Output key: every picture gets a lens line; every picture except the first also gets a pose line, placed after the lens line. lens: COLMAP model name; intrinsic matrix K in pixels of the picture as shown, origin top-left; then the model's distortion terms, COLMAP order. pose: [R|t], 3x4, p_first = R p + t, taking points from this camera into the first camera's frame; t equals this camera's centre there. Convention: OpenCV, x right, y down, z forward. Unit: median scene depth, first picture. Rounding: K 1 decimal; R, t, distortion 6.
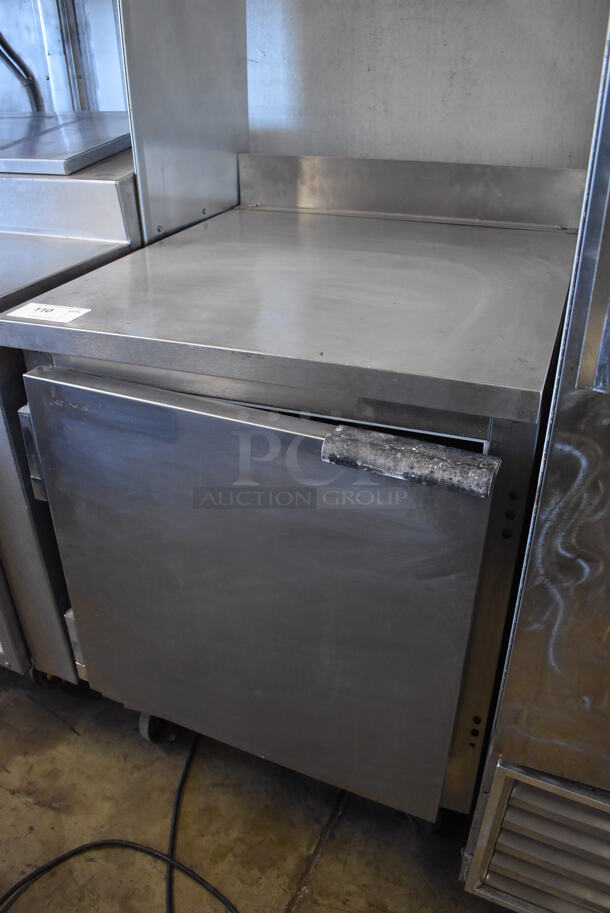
lens RADIAL K [[724.7, 0, 307.0], [0, 724.7, 461.0], [0, 0, 1]] dist [-0.088615, 0.000926]
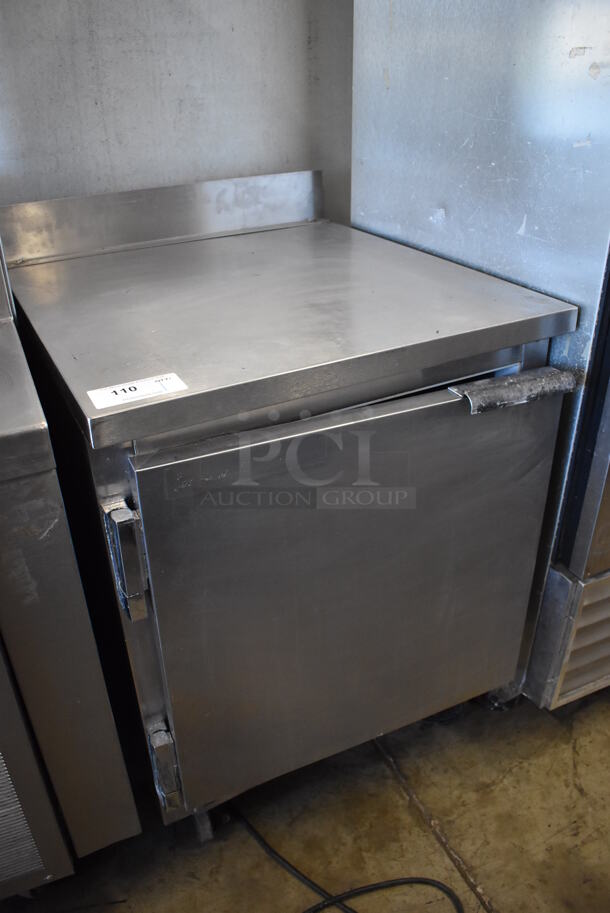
lens RADIAL K [[724.7, 0, 307.0], [0, 724.7, 461.0], [0, 0, 1]] dist [-0.088615, 0.000926]
pose [[0.650778, -0.374709, 0.660365, -0.643146], [0.396060, 0.909566, 0.125802, -0.124618], [-0.647784, 0.179675, 0.740333, 0.199175]]
